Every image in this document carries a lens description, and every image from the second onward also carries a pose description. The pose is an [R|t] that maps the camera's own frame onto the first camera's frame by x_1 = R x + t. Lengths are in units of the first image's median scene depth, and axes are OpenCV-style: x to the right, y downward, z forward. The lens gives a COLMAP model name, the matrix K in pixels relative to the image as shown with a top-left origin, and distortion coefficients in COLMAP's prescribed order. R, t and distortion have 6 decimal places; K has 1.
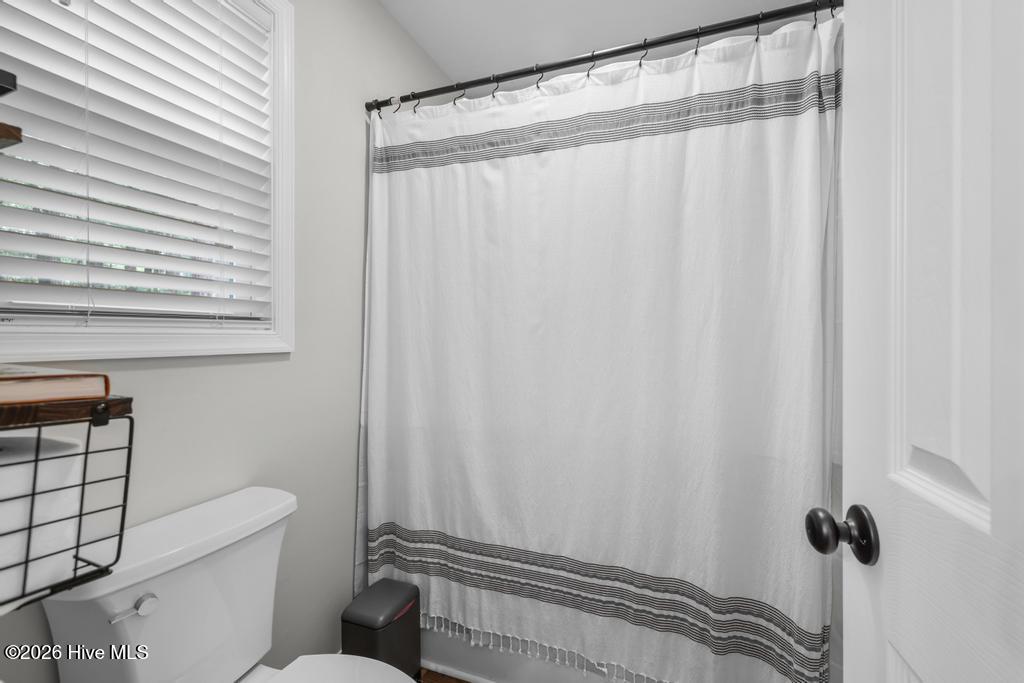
lens RADIAL K [[433.6, 0, 509.7], [0, 433.6, 339.3], [0, 0, 1]] dist [0.000015, 0.000046]
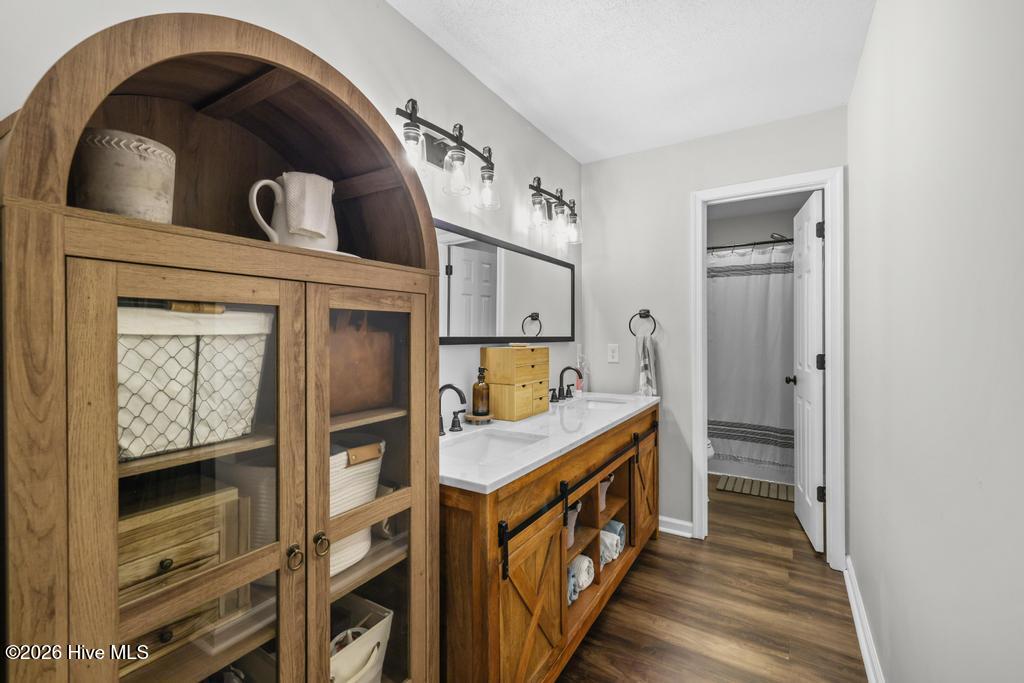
lens RADIAL K [[433.6, 0, 513.5], [0, 433.6, 339.2], [0, 0, 1]] dist [0.000015, 0.000046]
pose [[0.978863, -0.003113, -0.204495, -0.664136], [0.003706, 0.999990, 0.002518, -0.050500], [0.204485, -0.003223, 0.978864, -2.144454]]
